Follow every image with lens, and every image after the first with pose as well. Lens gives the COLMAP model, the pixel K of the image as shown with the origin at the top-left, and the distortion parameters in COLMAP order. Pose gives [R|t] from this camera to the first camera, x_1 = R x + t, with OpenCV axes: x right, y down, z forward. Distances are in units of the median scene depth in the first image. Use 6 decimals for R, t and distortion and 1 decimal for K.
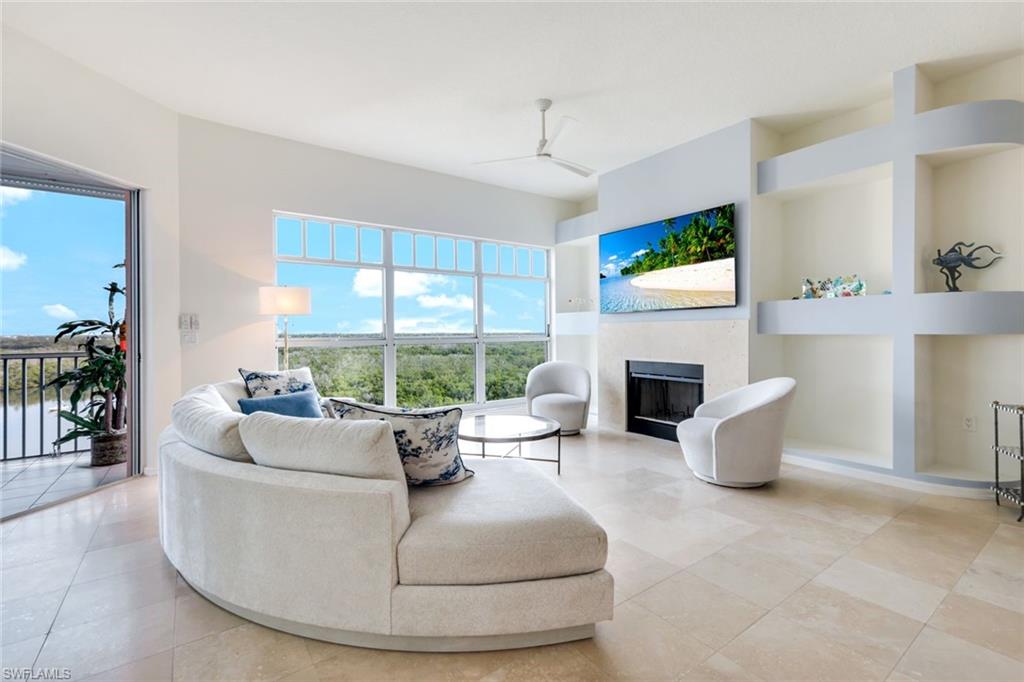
lens RADIAL K [[449.2, 0, 512.6], [0, 449.2, 331.7], [0, 0, 1]] dist [0.002130, 0.000338]
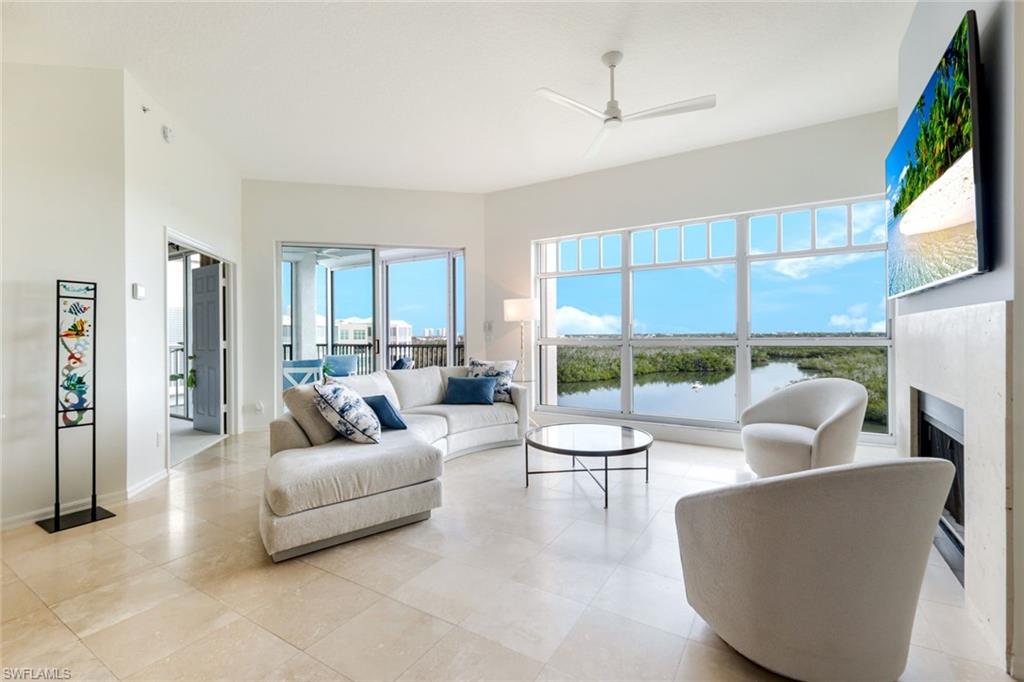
lens RADIAL K [[449.2, 0, 512.6], [0, 449.2, 331.7], [0, 0, 1]] dist [0.002130, 0.000338]
pose [[0.388802, 0.000542, -0.921321, 0.674700], [0.000708, 0.999999, 0.000887, -0.003938], [0.921321, -0.000997, 0.388802, 0.452316]]
